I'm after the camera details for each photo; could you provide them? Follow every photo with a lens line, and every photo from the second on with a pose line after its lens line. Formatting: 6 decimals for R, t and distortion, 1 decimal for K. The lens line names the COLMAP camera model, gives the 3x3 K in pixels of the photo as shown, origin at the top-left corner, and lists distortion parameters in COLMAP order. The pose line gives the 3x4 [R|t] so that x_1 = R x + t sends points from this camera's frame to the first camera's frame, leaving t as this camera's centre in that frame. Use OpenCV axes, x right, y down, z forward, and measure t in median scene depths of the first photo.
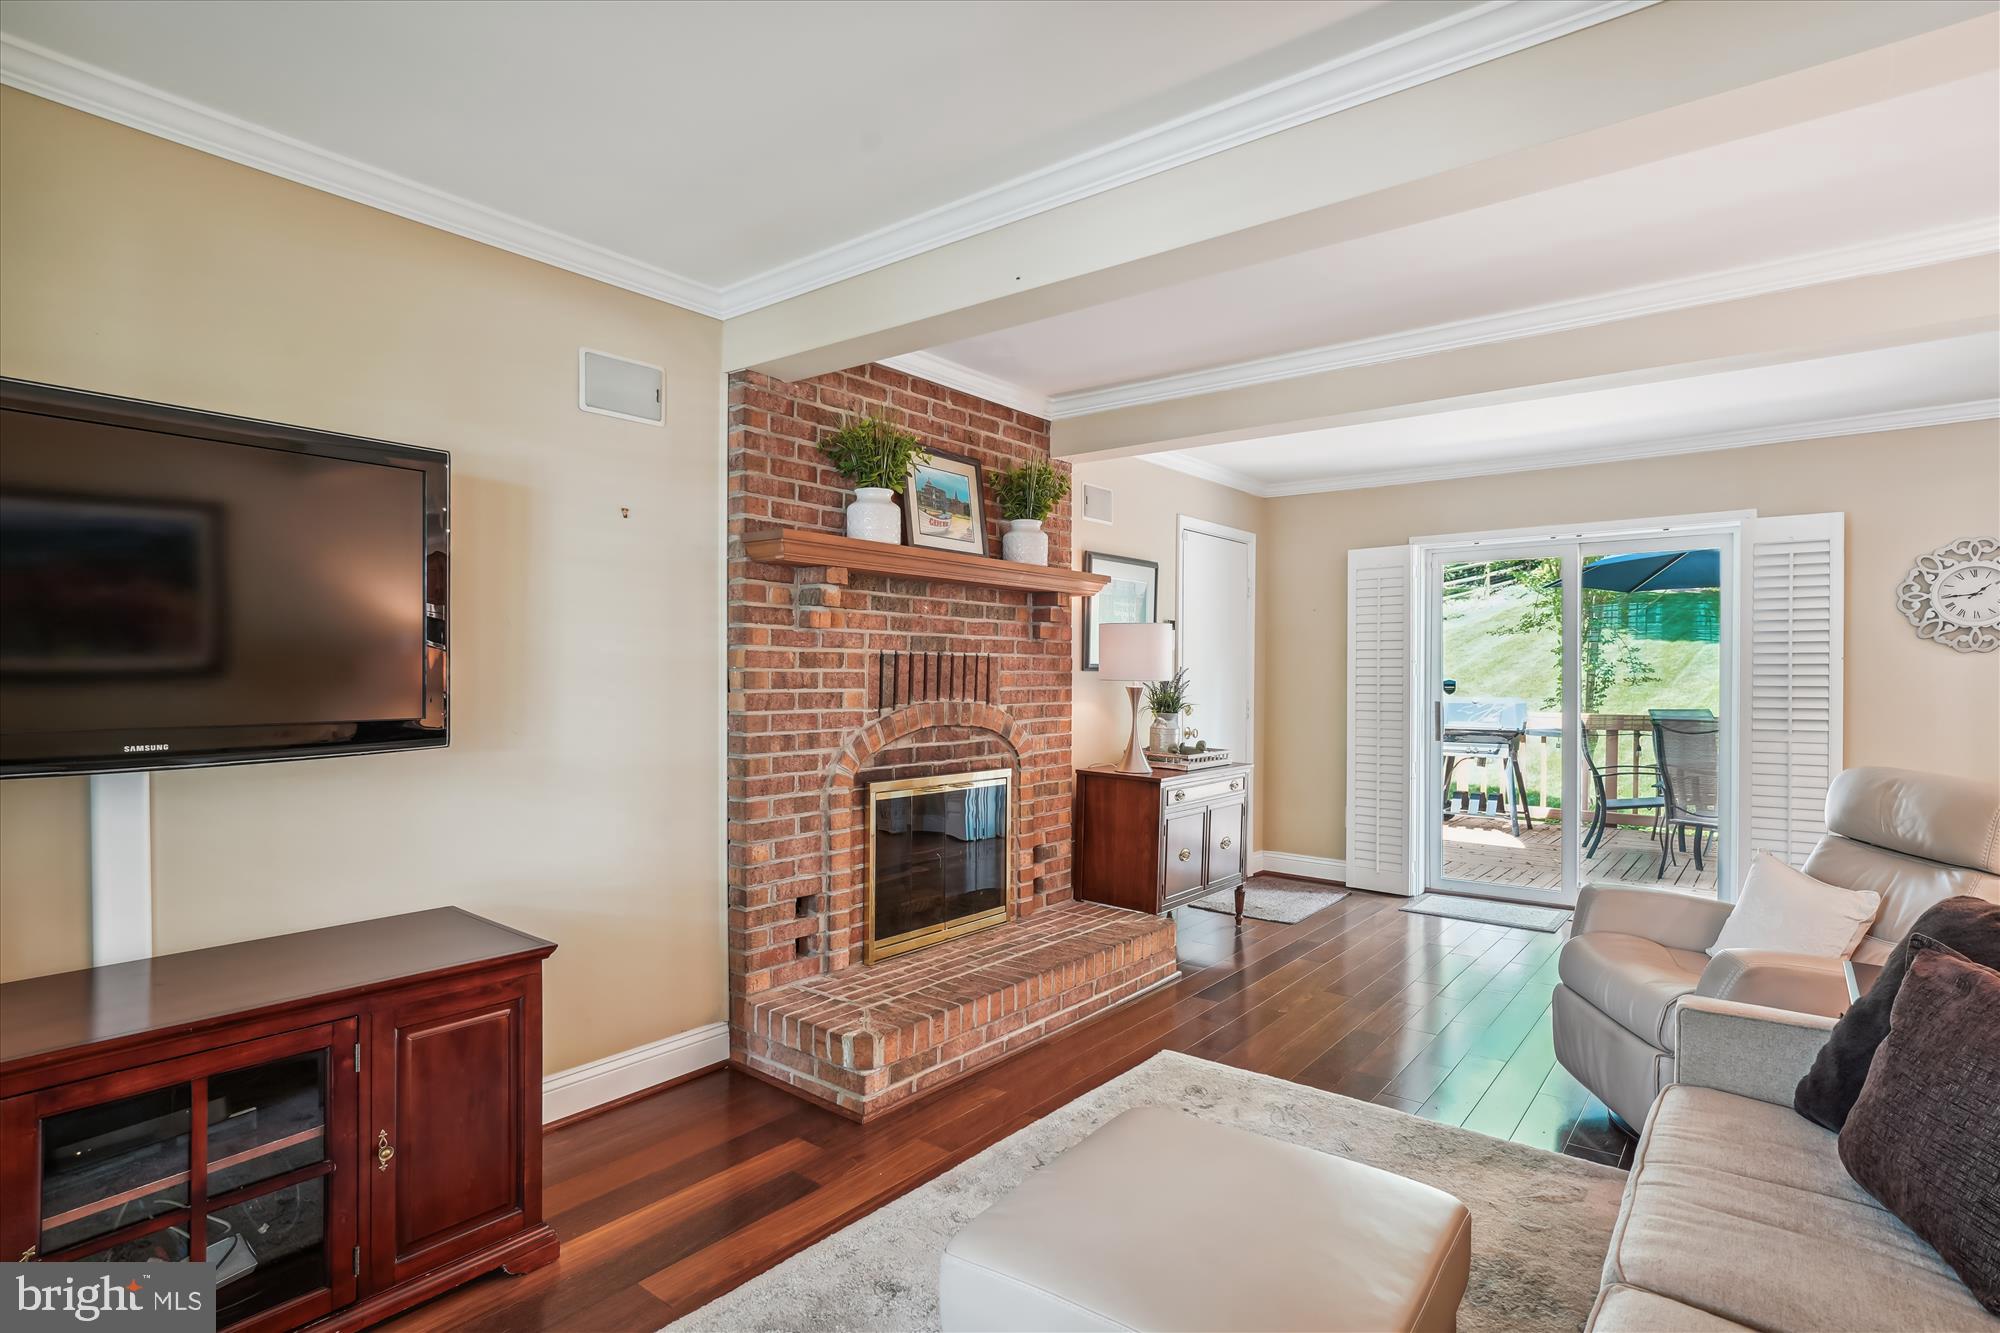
lens RADIAL K [[991.1, 0, 998.5], [0, 991.1, 679.0], [0, 0, 1]] dist [0.003315, 0.001251]
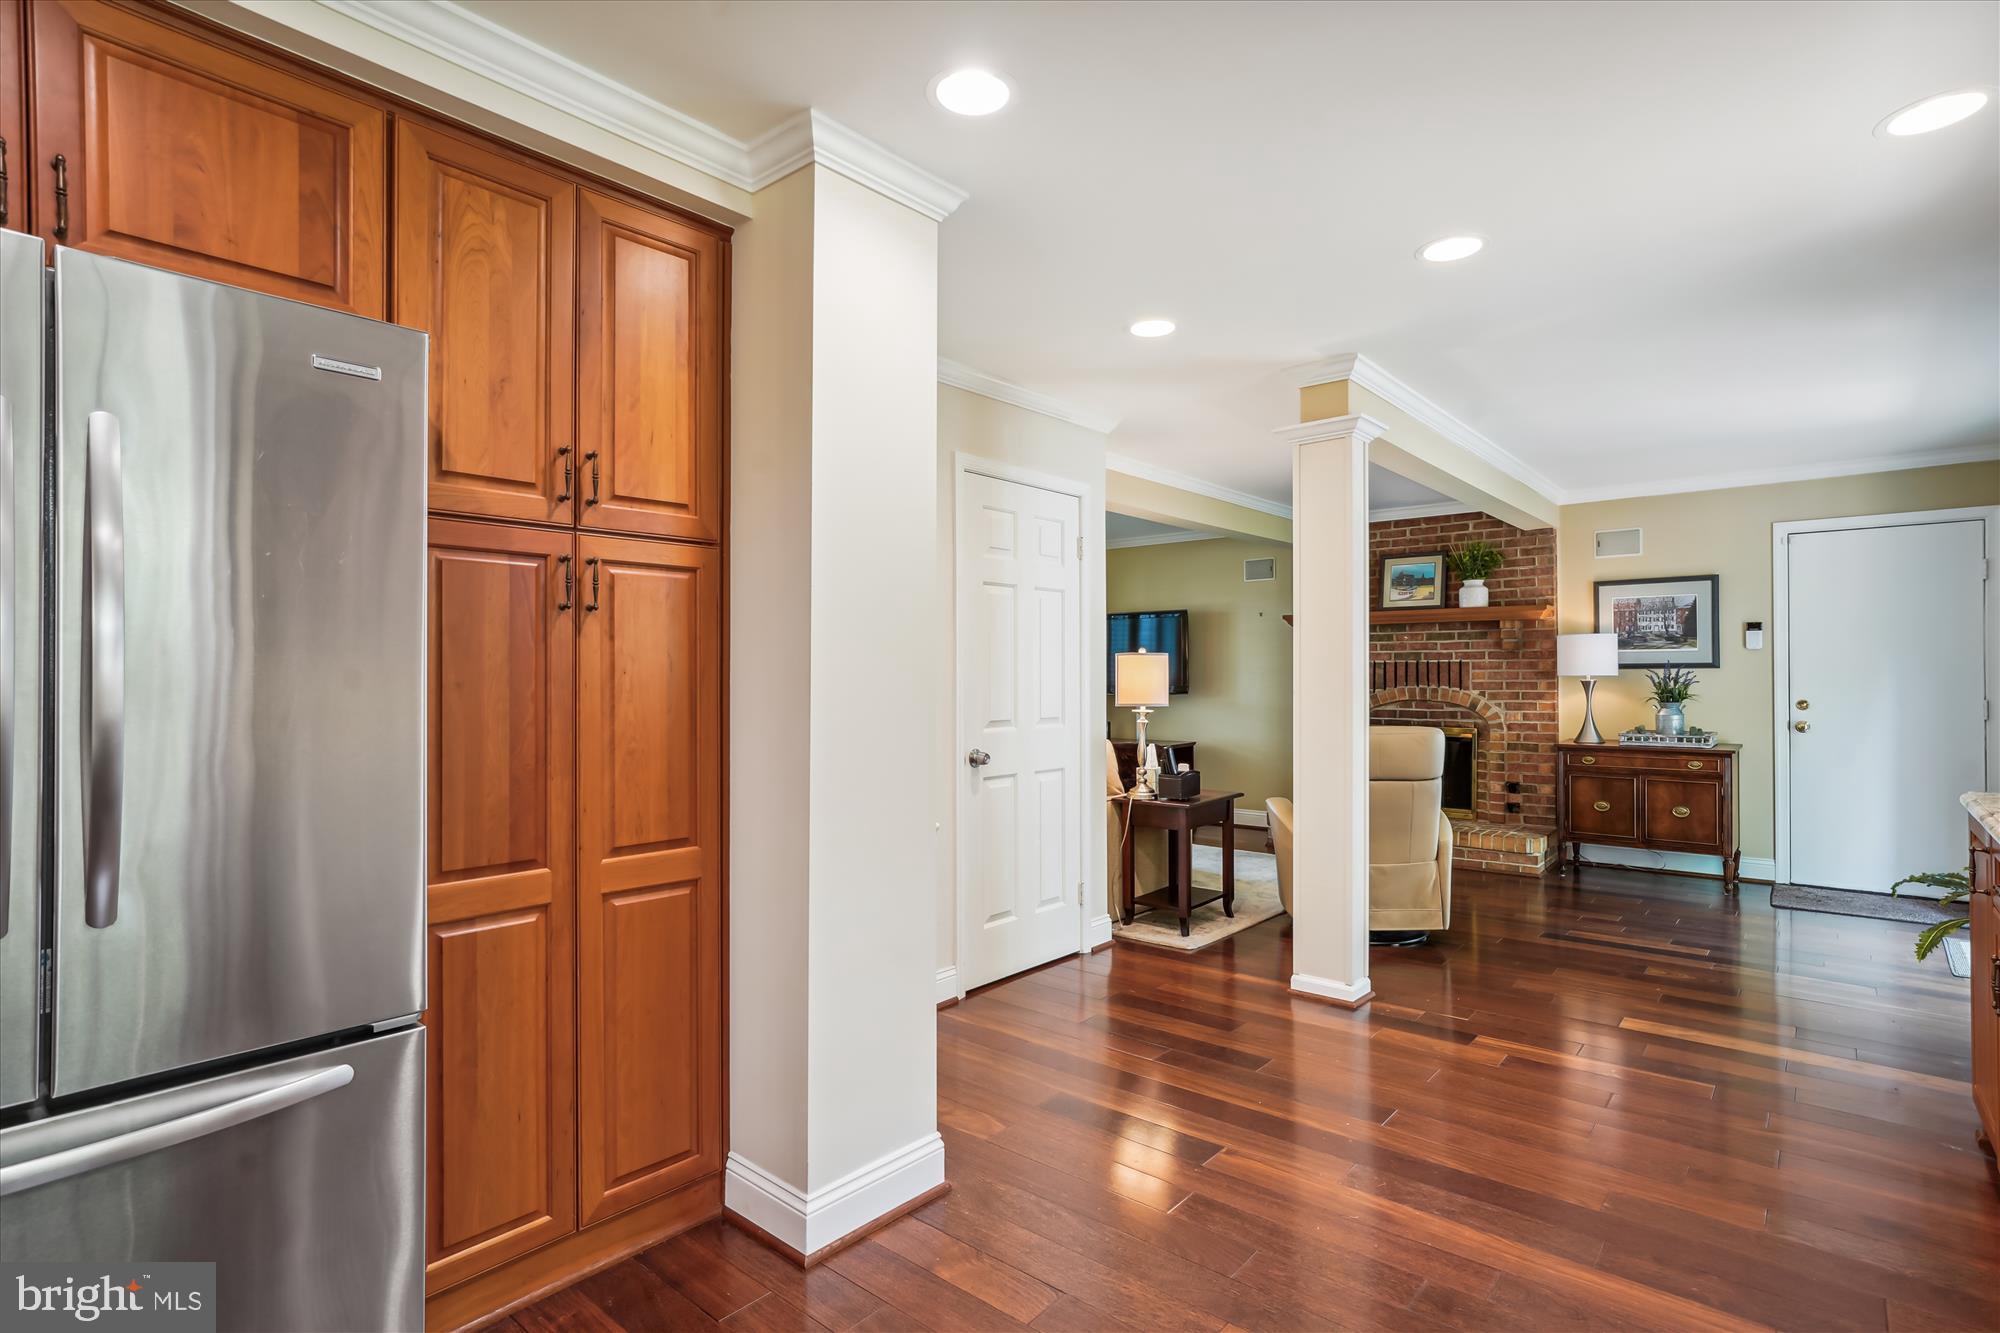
lens RADIAL K [[991.1, 0, 998.3], [0, 991.1, 666.8], [0, 0, 1]] dist [0.003315, 0.001251]
pose [[-0.033151, -0.009148, -0.999408, 1.758632], [-0.003115, 0.999954, -0.009049, 0.004074], [0.999446, 0.002813, -0.033178, 0.261132]]
